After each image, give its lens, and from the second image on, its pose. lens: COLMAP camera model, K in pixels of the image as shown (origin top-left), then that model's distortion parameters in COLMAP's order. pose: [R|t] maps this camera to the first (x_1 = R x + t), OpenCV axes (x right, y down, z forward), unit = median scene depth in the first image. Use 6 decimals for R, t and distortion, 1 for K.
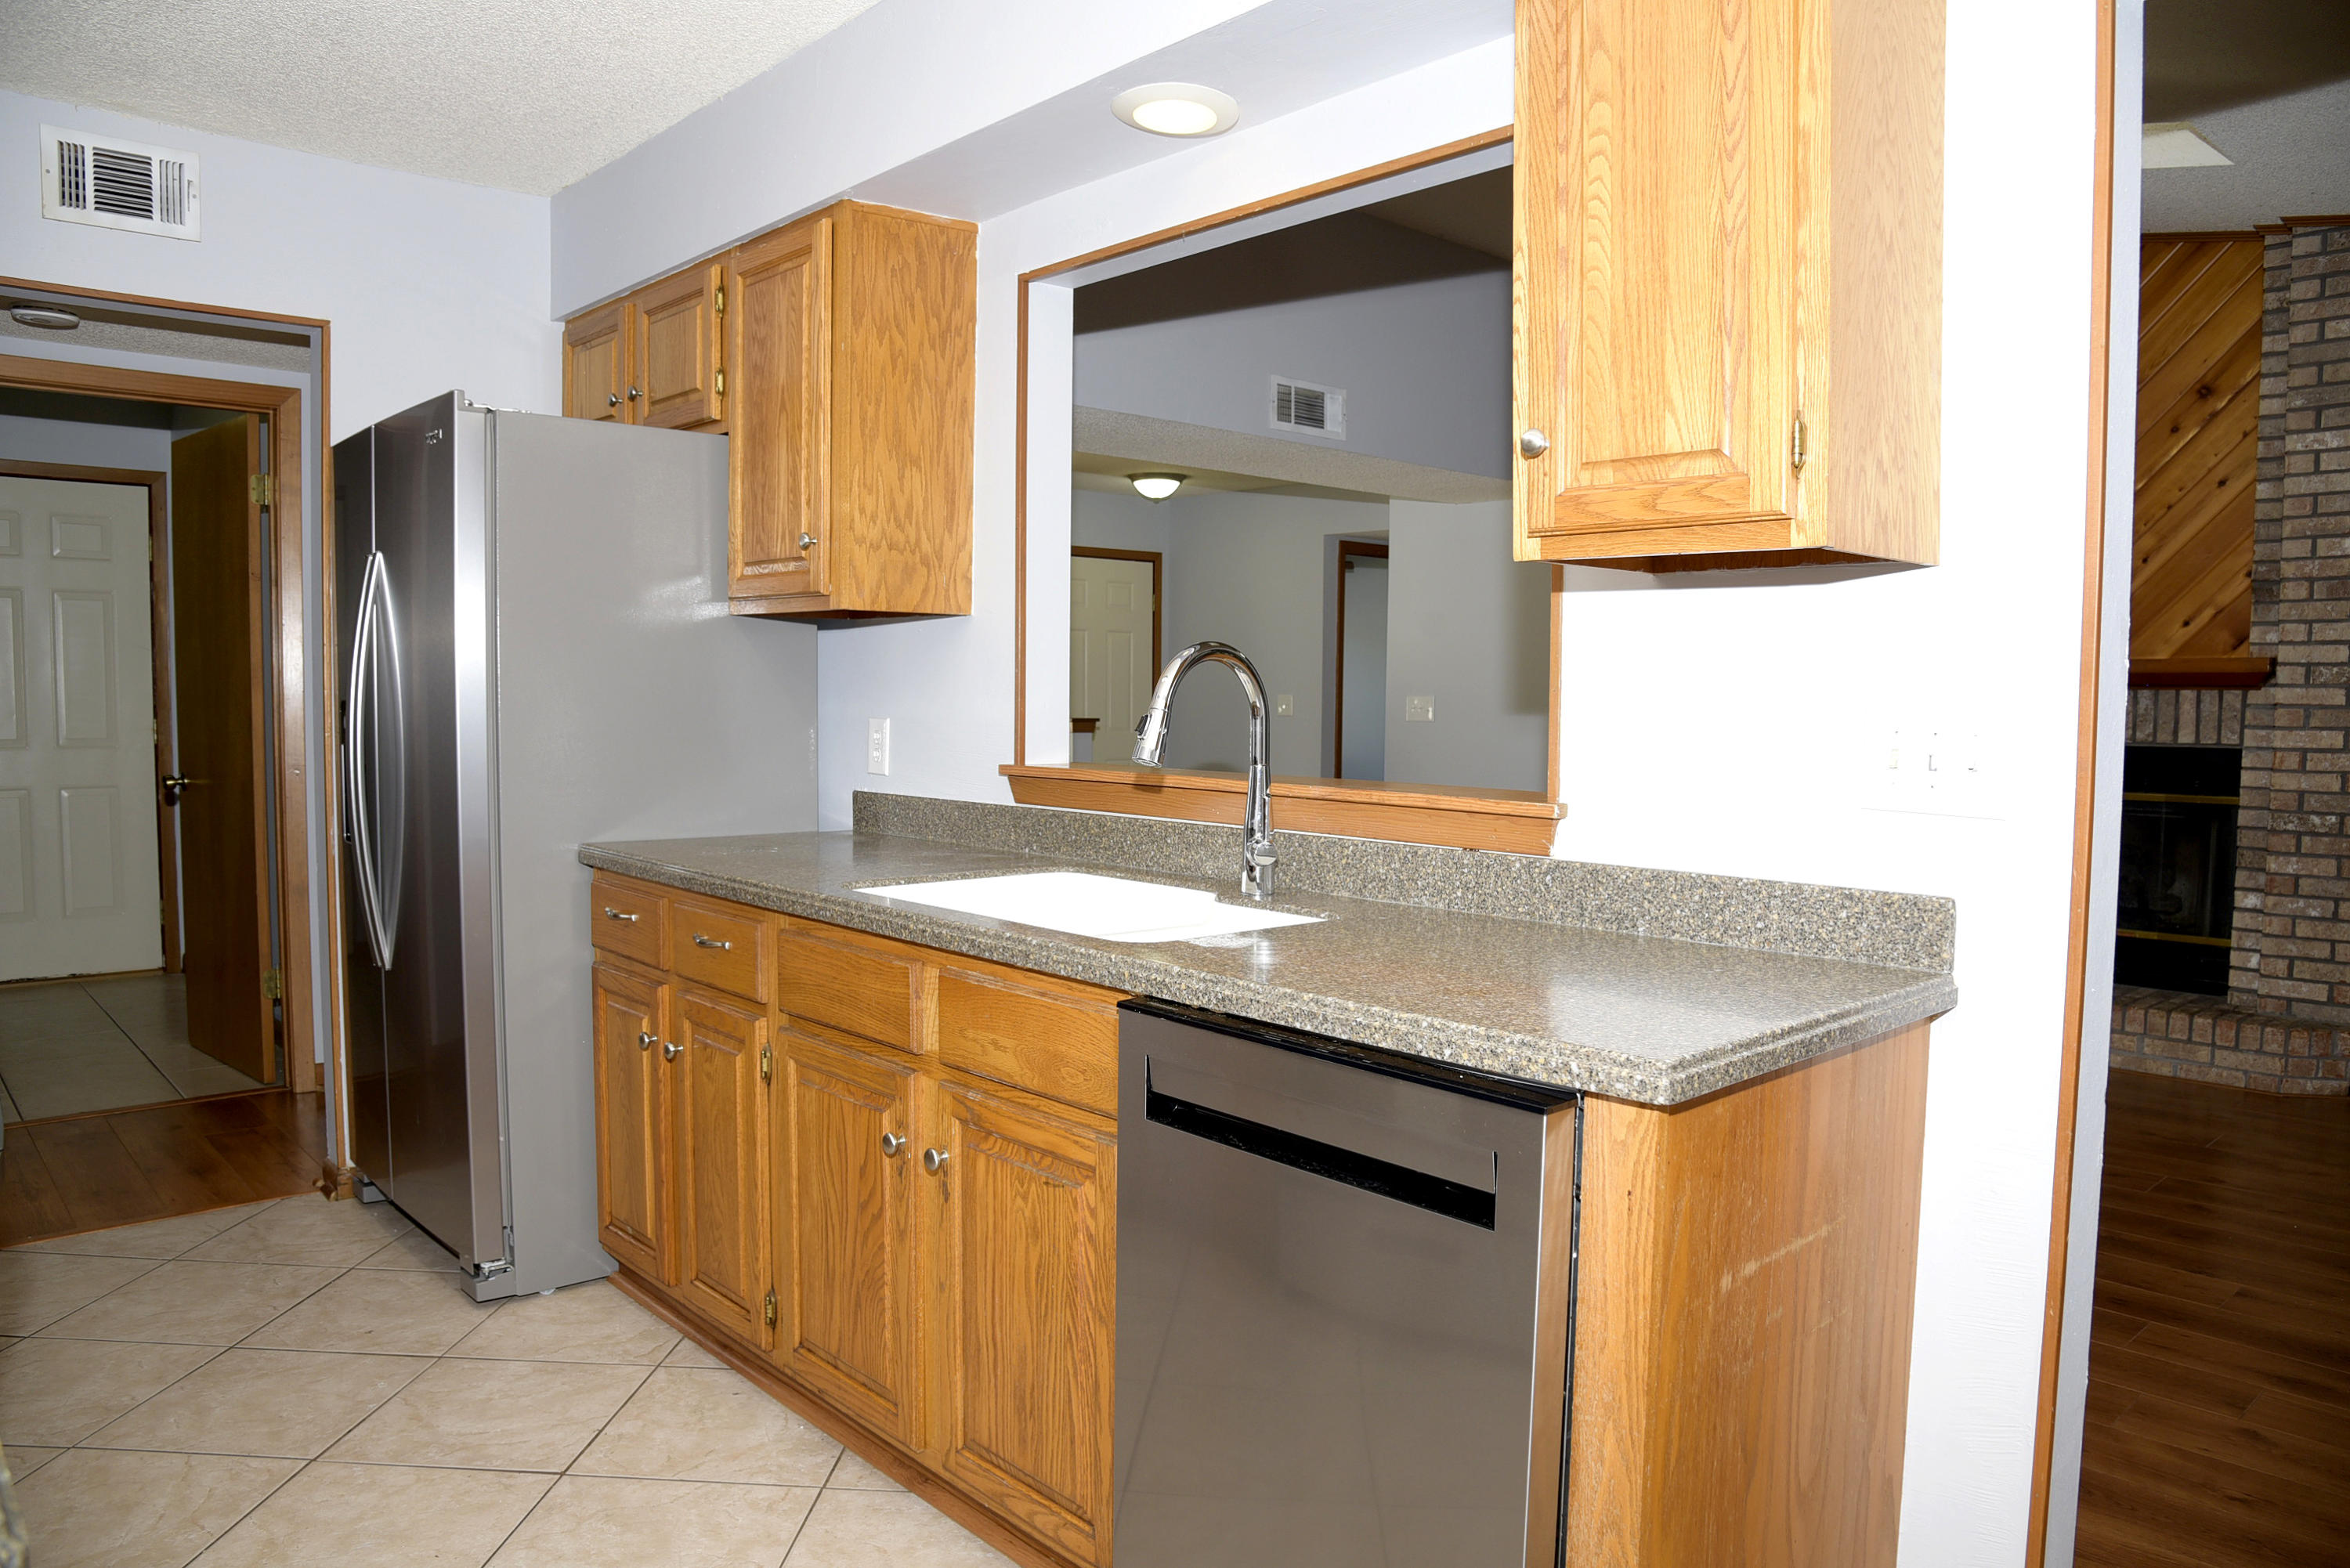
lens RADIAL K [[1588.9, 0, 1158.7], [0, 1588.9, 803.8], [0, 0, 1]] dist [-0.092631, 0.034609]
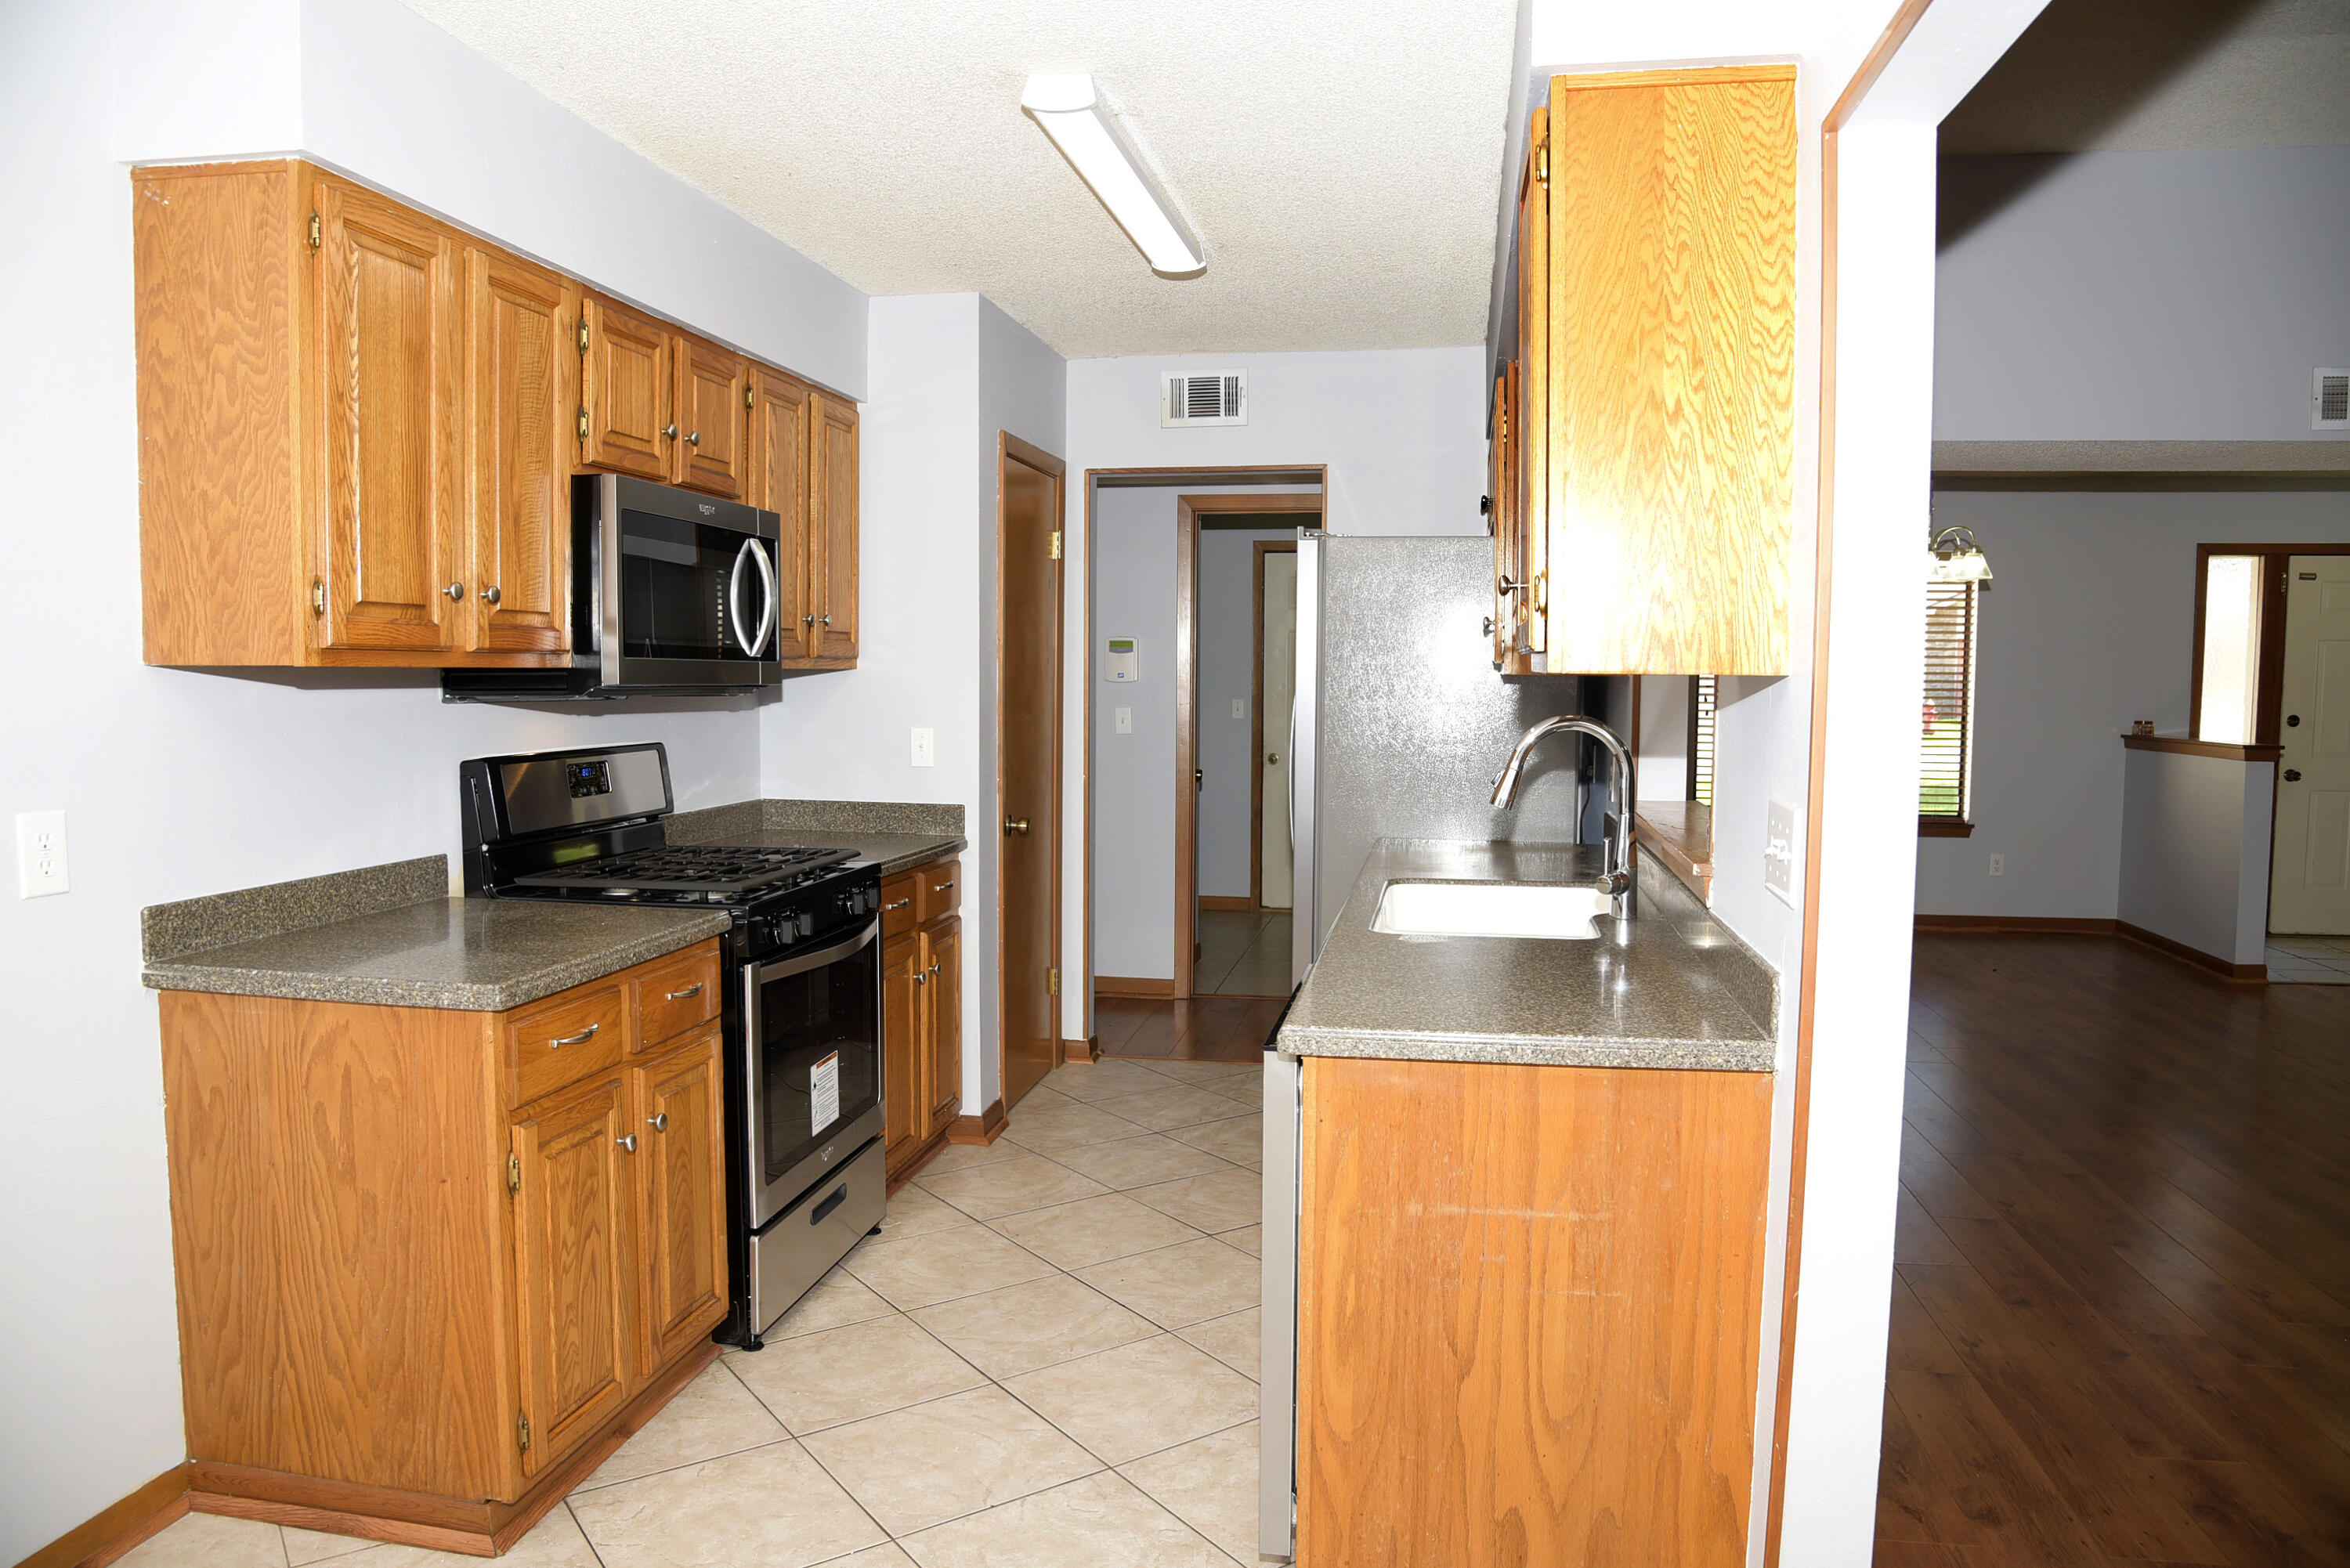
lens RADIAL K [[1588.9, 0, 1160.3], [0, 1588.9, 789.6], [0, 0, 1]] dist [-0.092631, 0.034609]
pose [[0.609943, 0.053613, -0.790629, 0.411990], [-0.054540, 0.998183, 0.025612, -0.028939], [0.790566, 0.027499, 0.611759, -0.017230]]
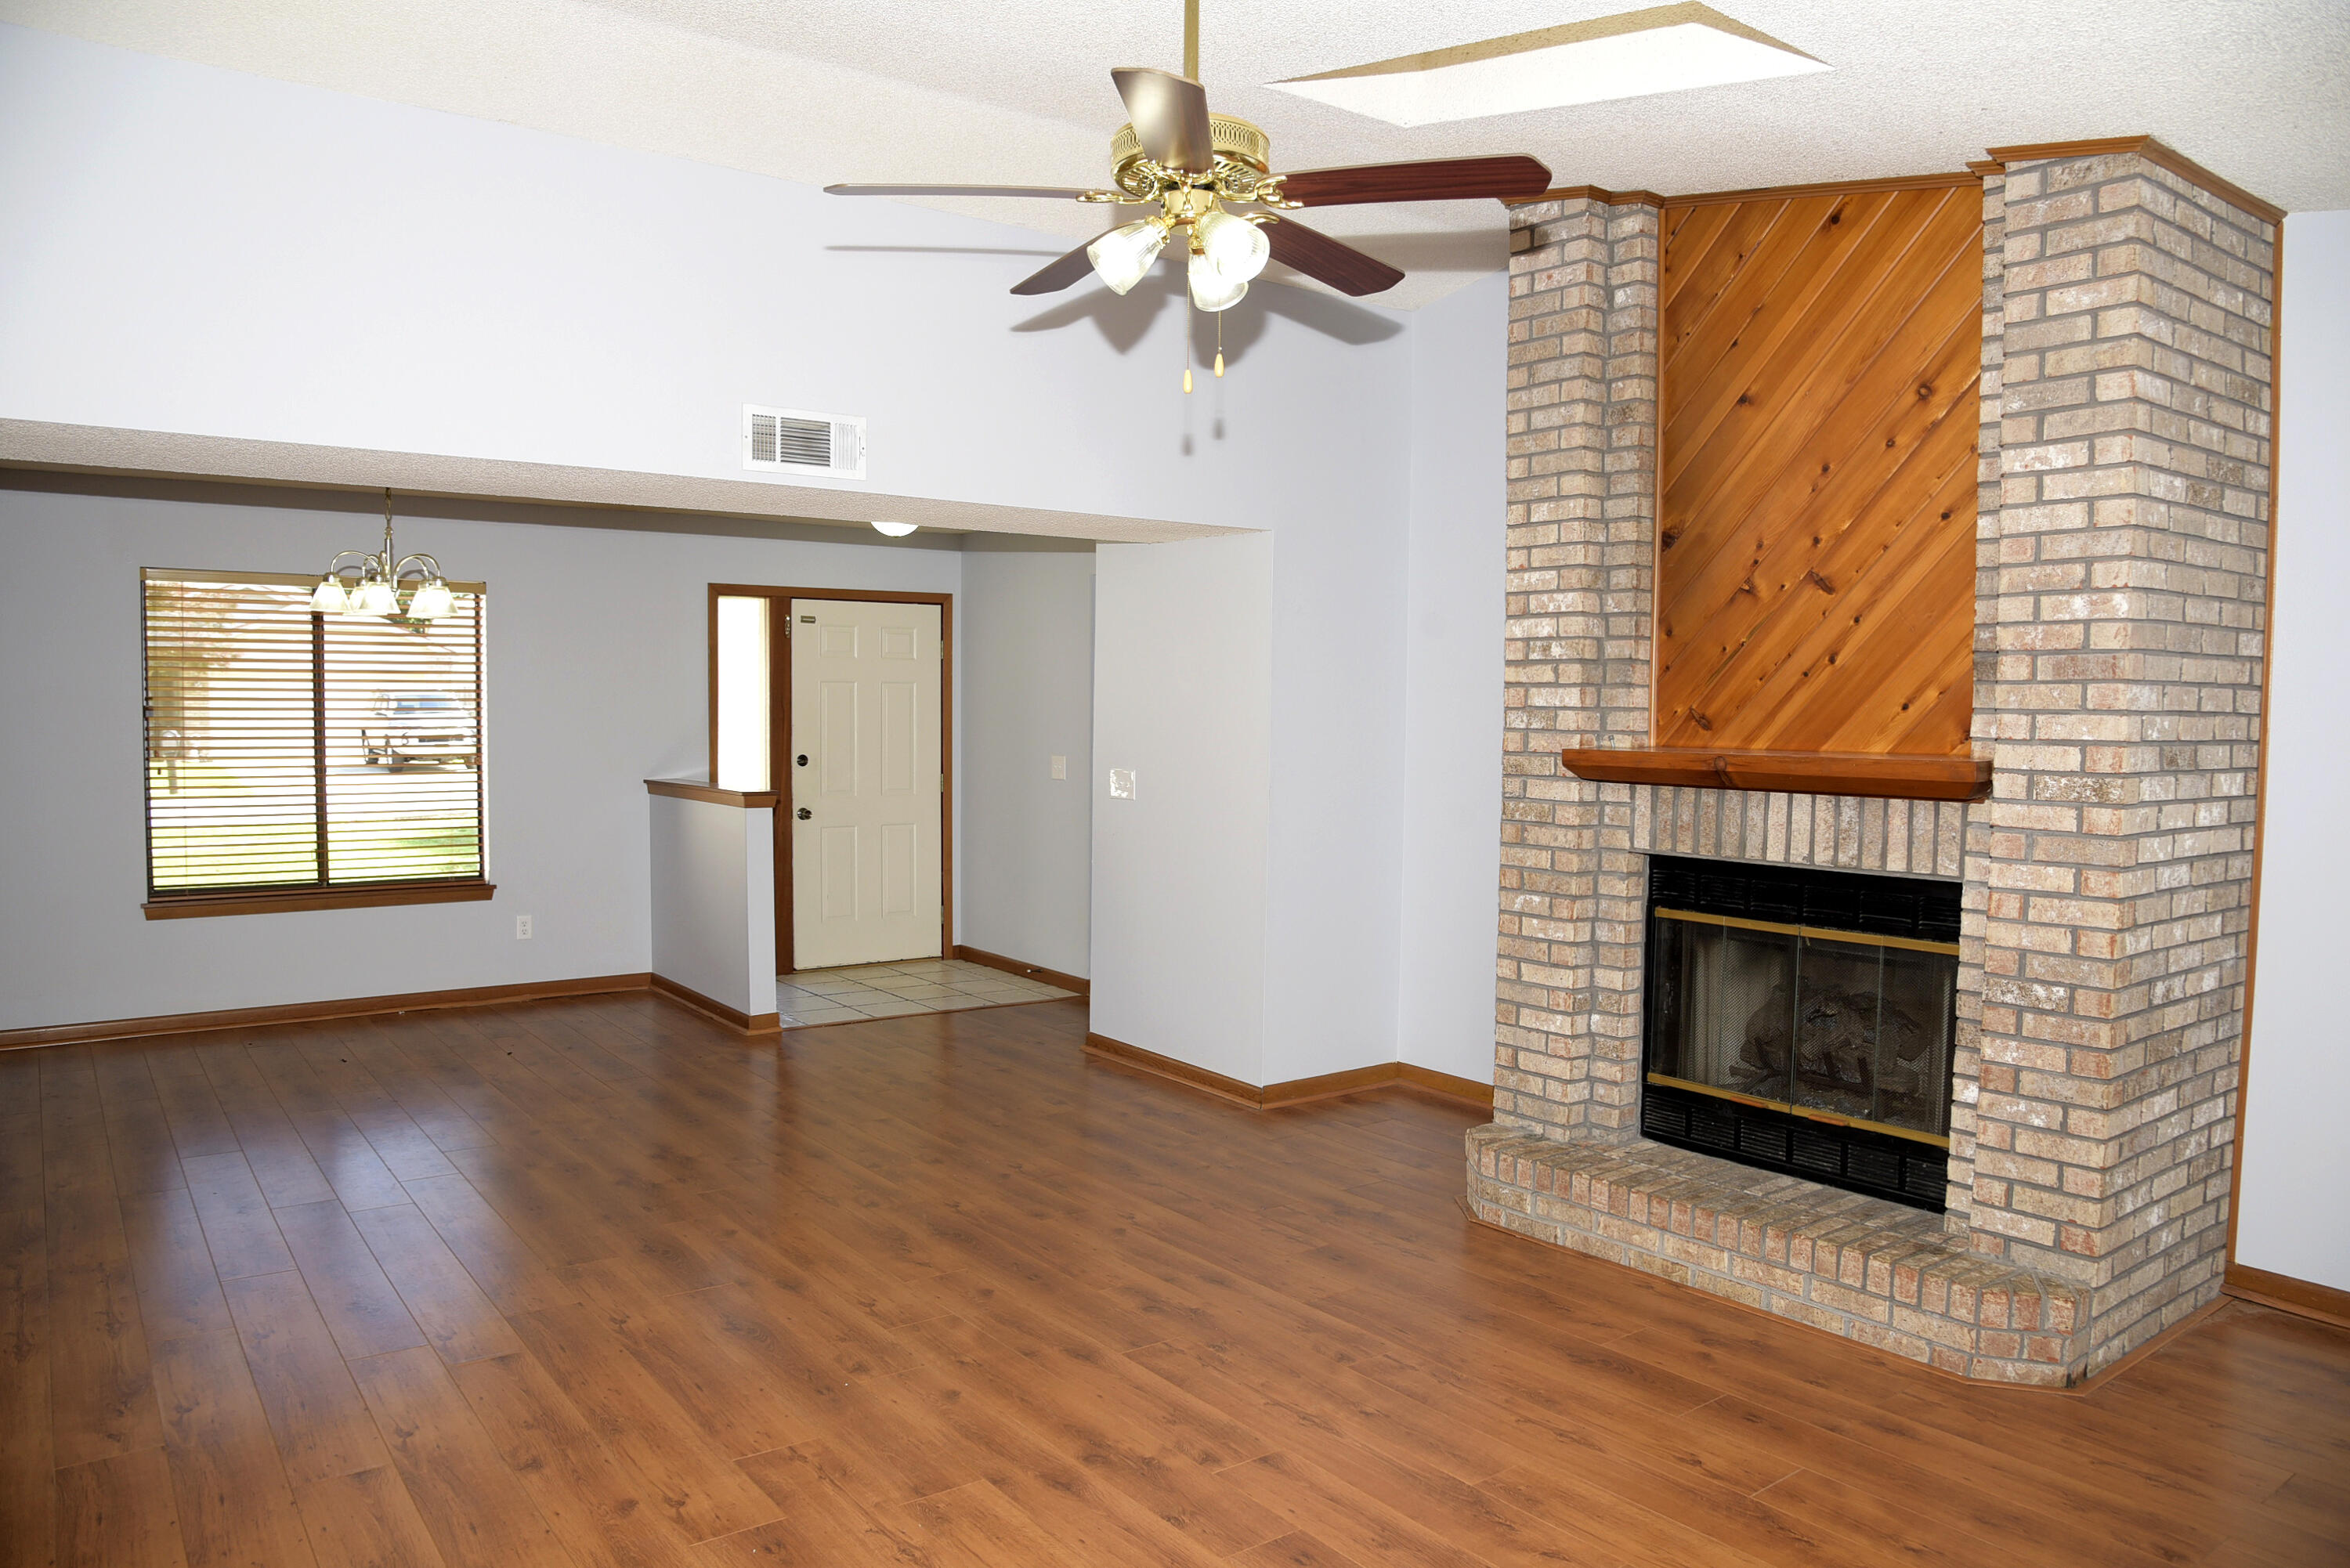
lens RADIAL K [[1588.9, 0, 1174.8], [0, 1588.9, 794.5], [0, 0, 1]] dist [-0.092631, 0.034609]
pose [[0.995605, 0.005676, -0.093482, 0.424103], [-0.006825, 0.999905, -0.011972, -0.069645], [0.093405, 0.012557, 0.995549, 0.241933]]
